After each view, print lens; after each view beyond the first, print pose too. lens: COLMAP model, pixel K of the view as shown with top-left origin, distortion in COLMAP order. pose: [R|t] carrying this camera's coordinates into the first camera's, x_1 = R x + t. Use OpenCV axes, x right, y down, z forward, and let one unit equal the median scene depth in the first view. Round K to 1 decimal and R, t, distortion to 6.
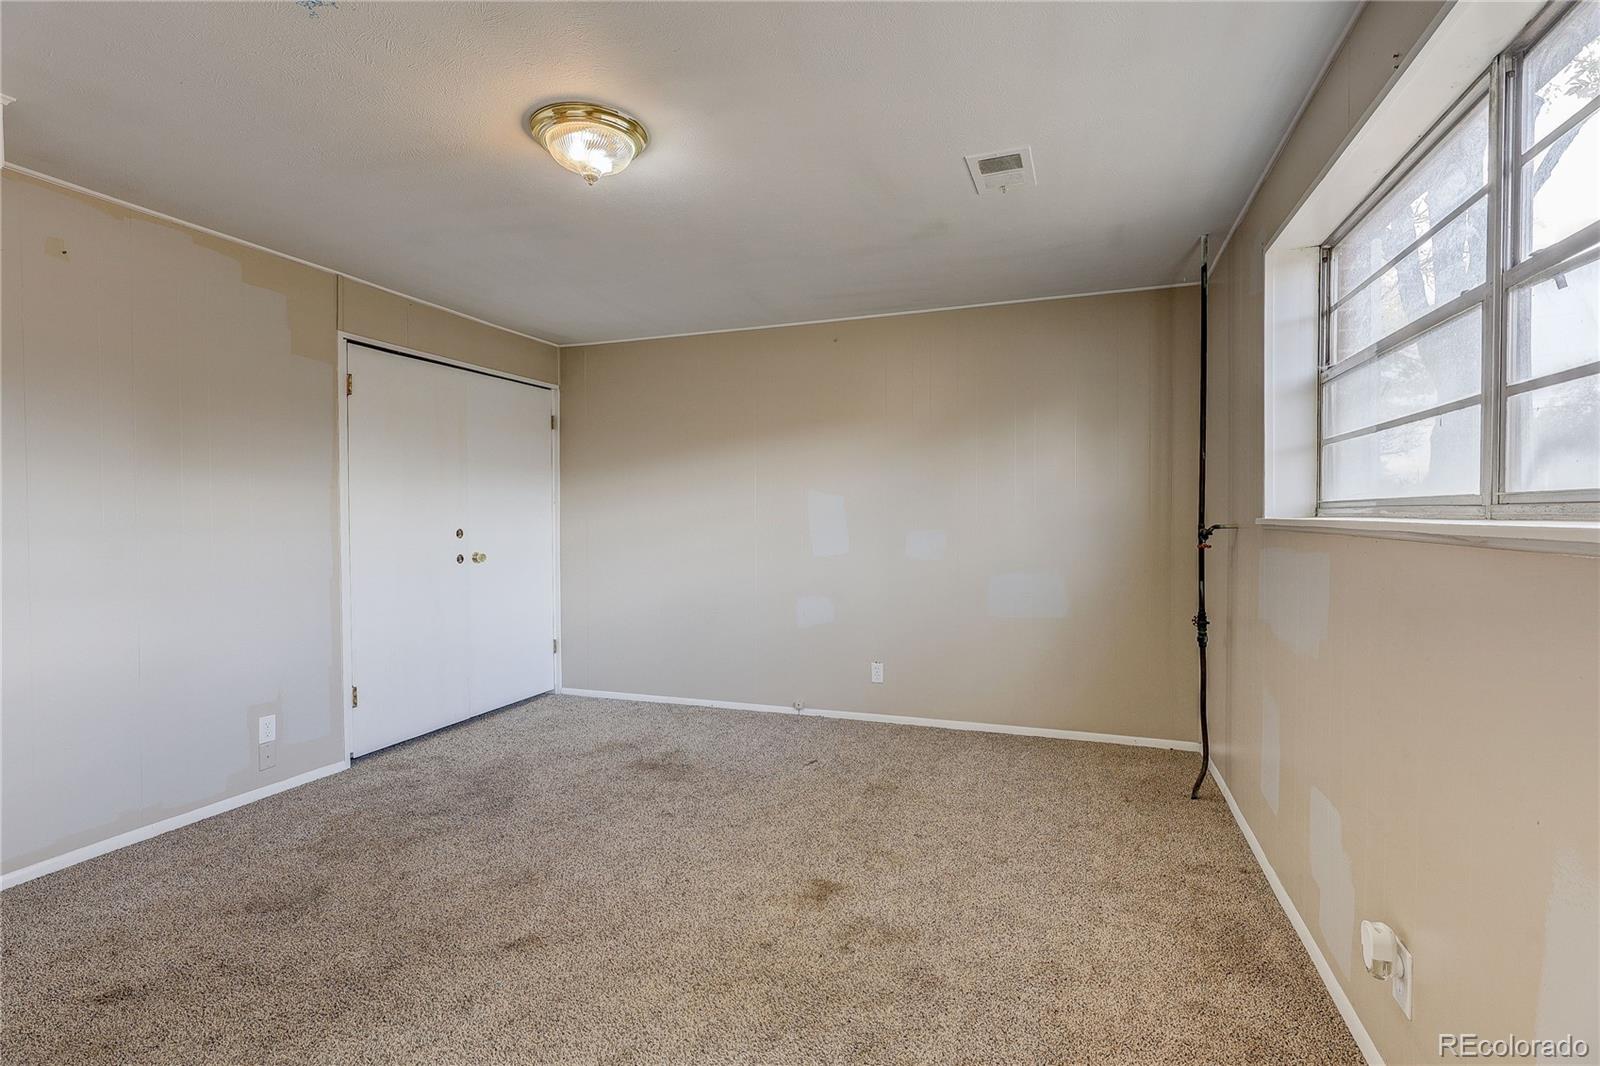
lens RADIAL K [[762.1, 0, 801.4], [0, 762.1, 531.6], [0, 0, 1]] dist [-0.002362, -0.000885]
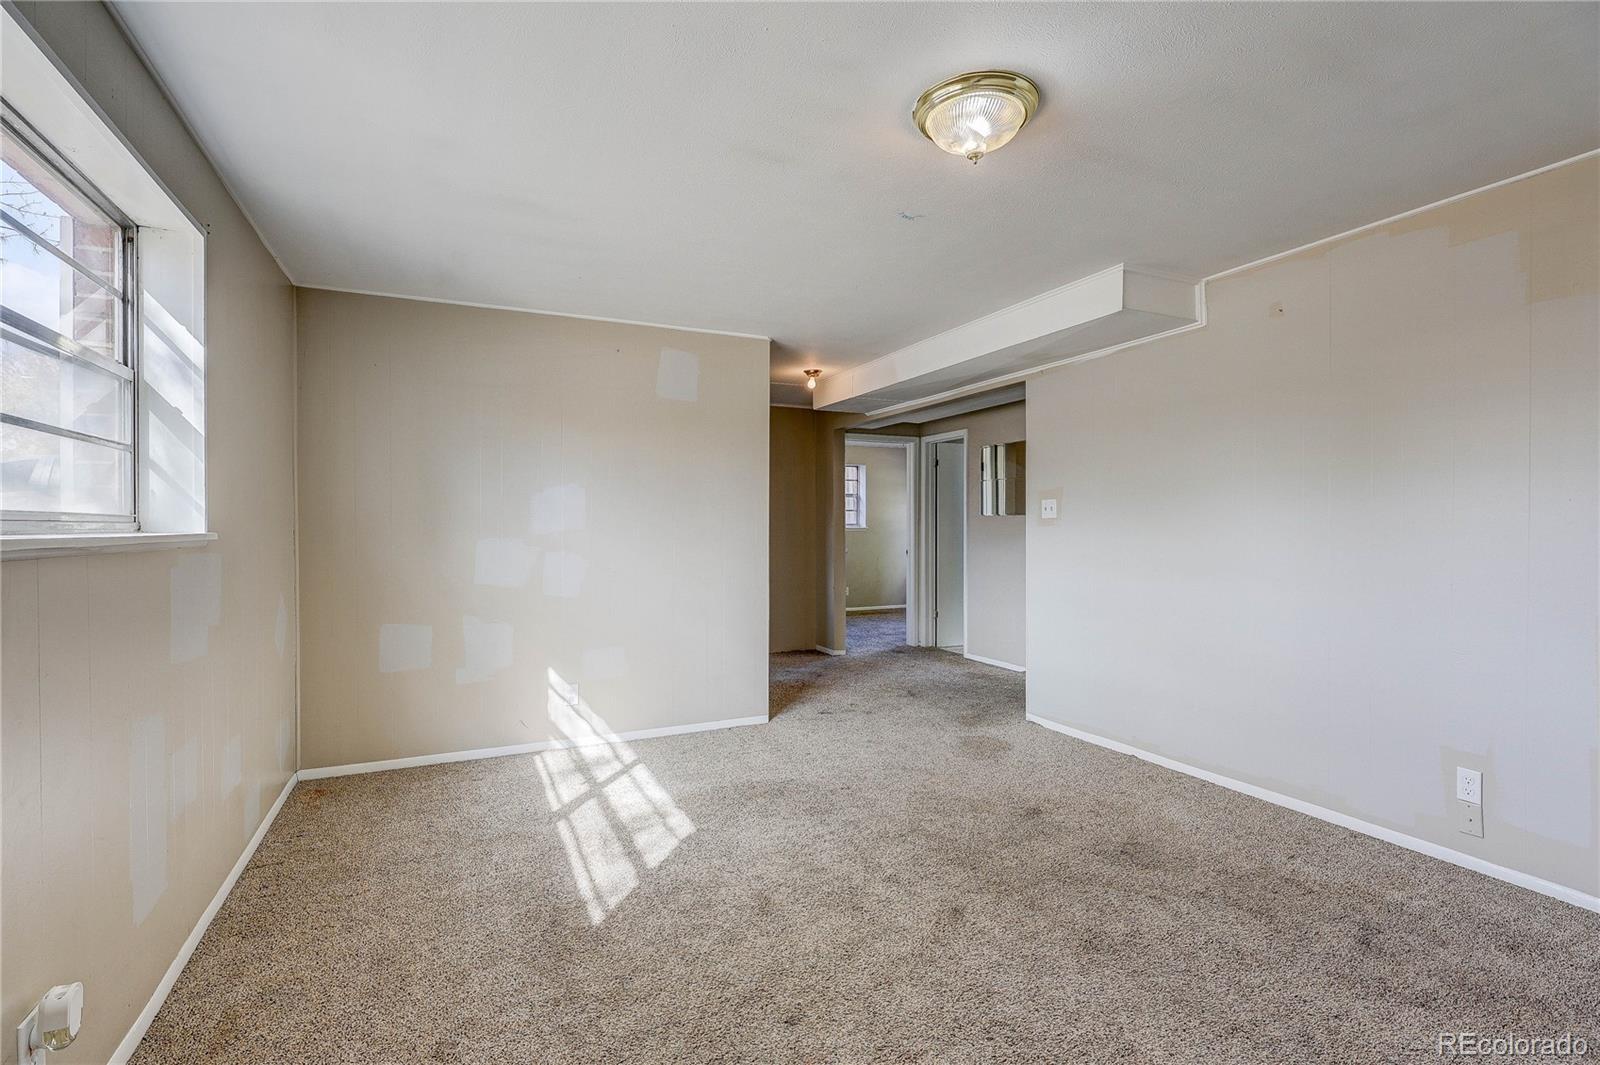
lens RADIAL K [[762.1, 0, 800.5], [0, 762.1, 525.0], [0, 0, 1]] dist [-0.002362, -0.000885]
pose [[-0.721043, 0.006651, -0.692859, 0.411236], [-0.005513, 0.999867, 0.015336, -0.028588], [0.692869, 0.014878, -0.720910, 1.210944]]
